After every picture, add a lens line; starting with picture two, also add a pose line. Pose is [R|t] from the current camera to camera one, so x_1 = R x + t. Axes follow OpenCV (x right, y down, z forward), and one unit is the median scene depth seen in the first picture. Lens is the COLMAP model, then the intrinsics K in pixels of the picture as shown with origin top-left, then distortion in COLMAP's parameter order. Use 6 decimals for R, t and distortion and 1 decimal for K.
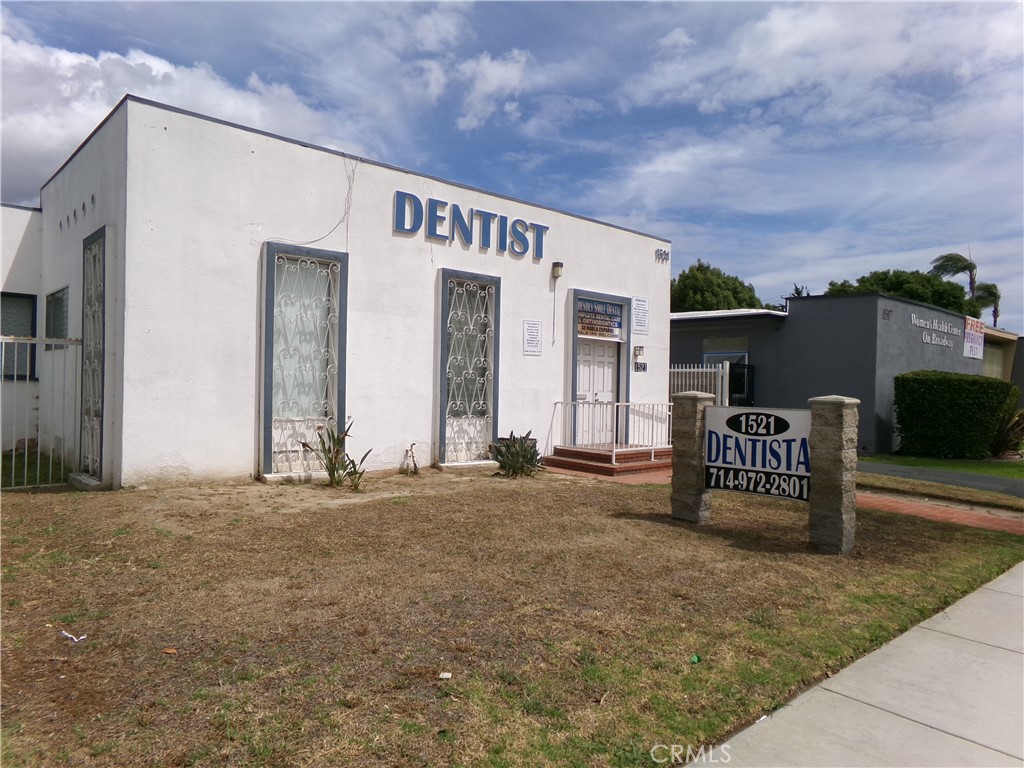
lens RADIAL K [[697.4, 0, 512.0], [0, 697.4, 384.0], [0, 0, 1]] dist [0.001613, 0.000679]
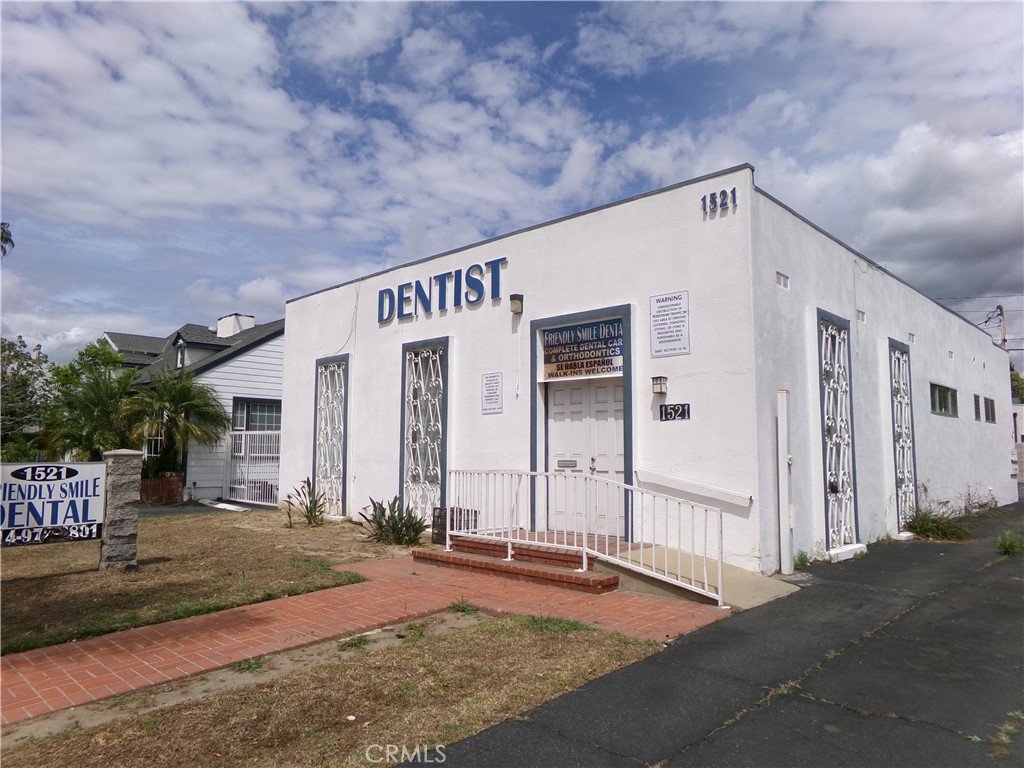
lens RADIAL K [[697.4, 0, 512.0], [0, 697.4, 384.0], [0, 0, 1]] dist [0.001613, 0.000679]
pose [[0.072822, -0.125318, -0.989440, 0.886237], [-0.004555, 0.992022, -0.125981, 0.030078], [0.997335, 0.013681, 0.071671, 0.983617]]
